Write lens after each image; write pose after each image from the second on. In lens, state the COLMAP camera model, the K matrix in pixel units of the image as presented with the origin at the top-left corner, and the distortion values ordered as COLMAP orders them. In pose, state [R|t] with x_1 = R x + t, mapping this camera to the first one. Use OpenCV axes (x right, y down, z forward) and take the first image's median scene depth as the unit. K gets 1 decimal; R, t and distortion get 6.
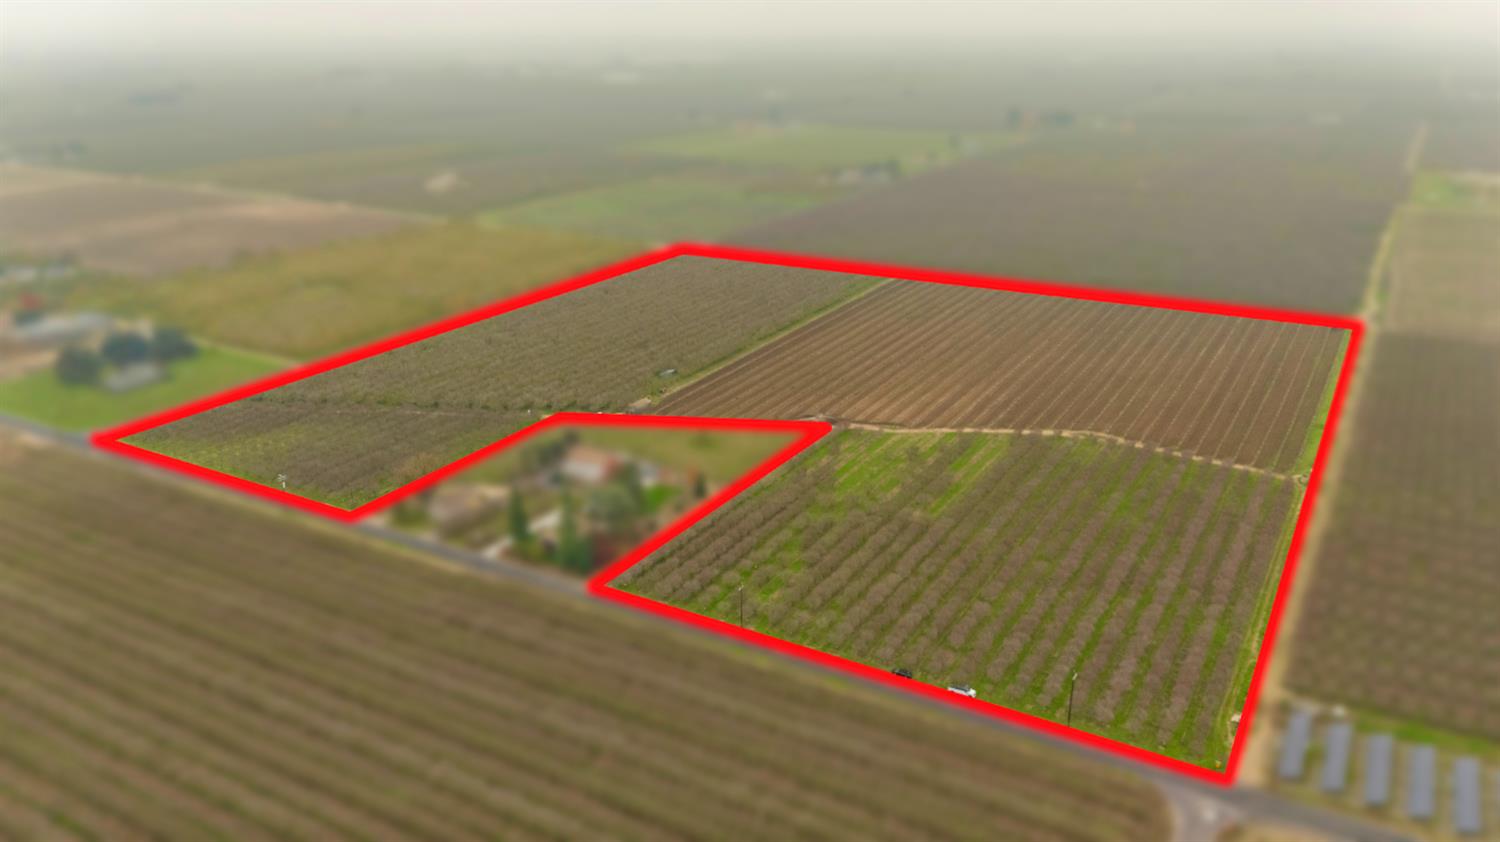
lens RADIAL K [[1105.1, 0, 750.0], [0, 1105.1, 421.0], [0, 0, 1]] dist [0.057975, -0.045316]
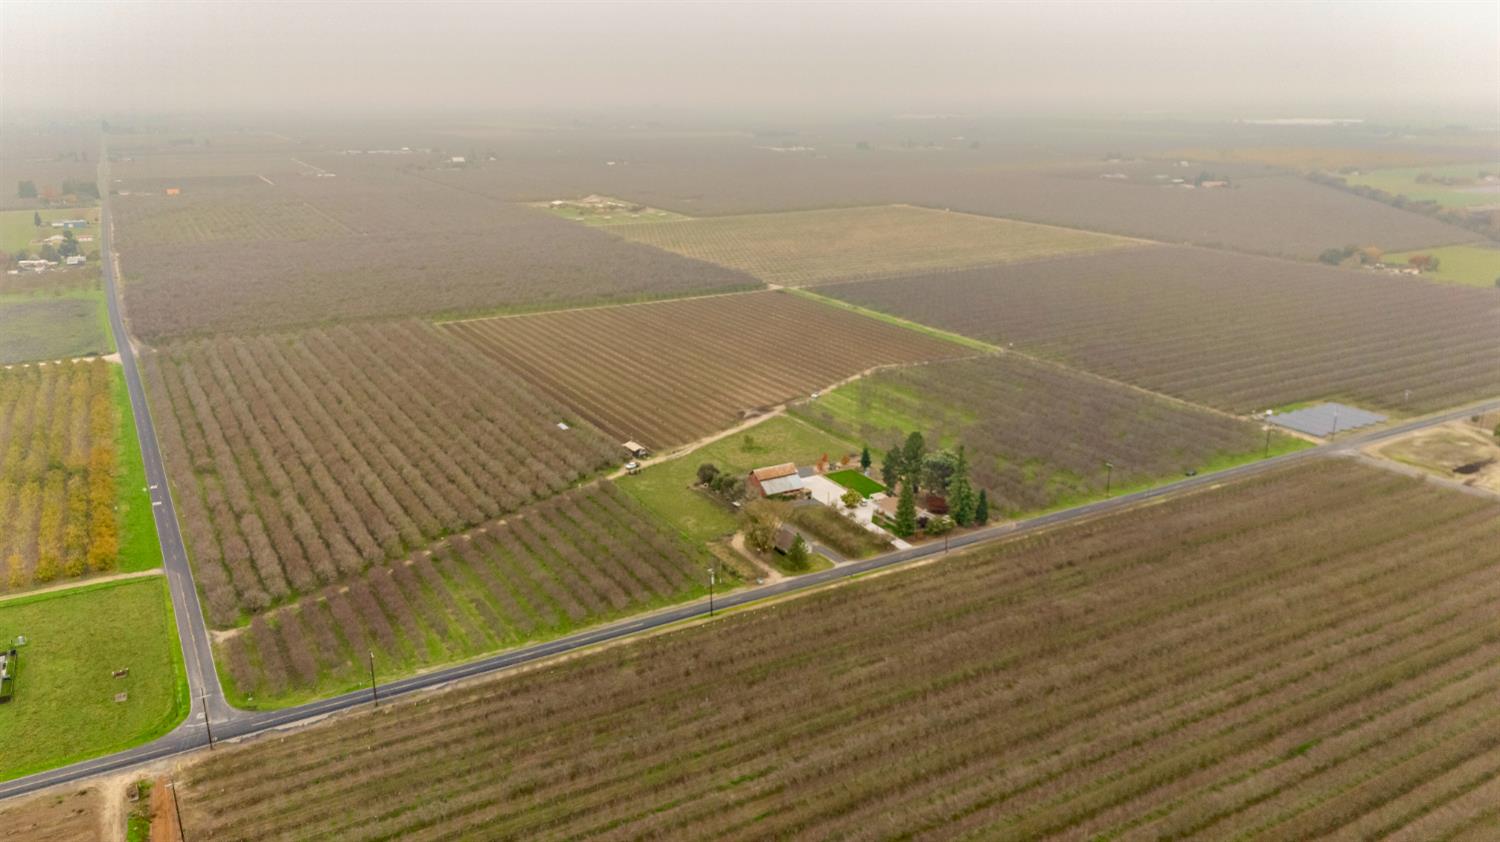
lens RADIAL K [[1105.1, 0, 750.0], [0, 1105.1, 421.0], [0, 0, 1]] dist [0.057975, -0.045316]
pose [[0.490551, -0.248755, 0.835153, -0.905848], [0.297853, 0.948531, 0.107573, -0.117793], [-0.818928, 0.195983, 0.539395, 0.416837]]
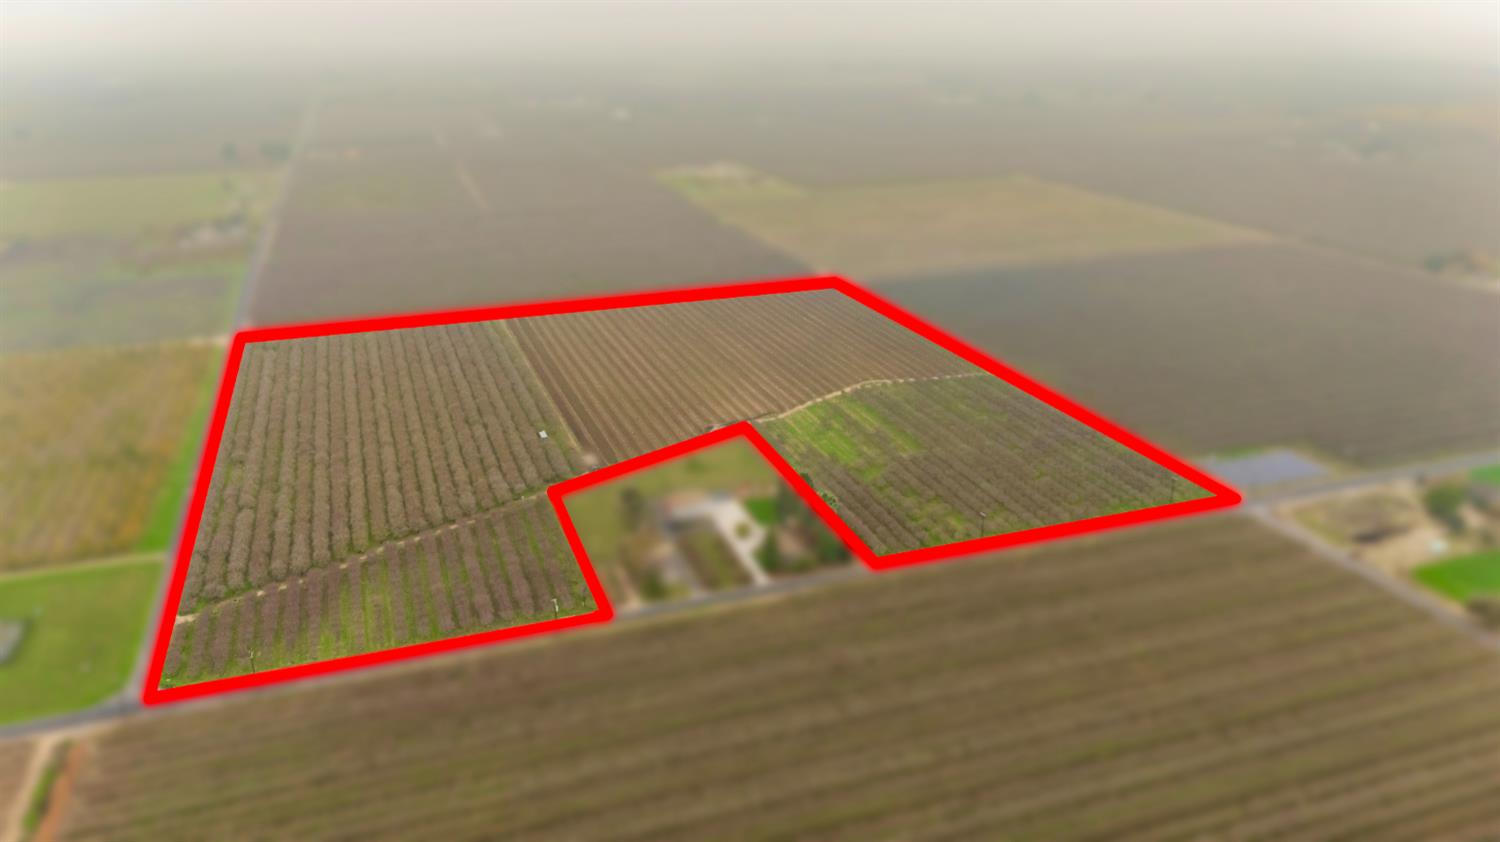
lens RADIAL K [[1105.1, 0, 750.0], [0, 1105.1, 421.0], [0, 0, 1]] dist [0.057975, -0.045316]
pose [[0.641861, -0.266042, 0.719191, -0.823690], [0.269113, 0.956385, 0.113608, -0.143311], [-0.718048, 0.120623, 0.685462, 0.141884]]
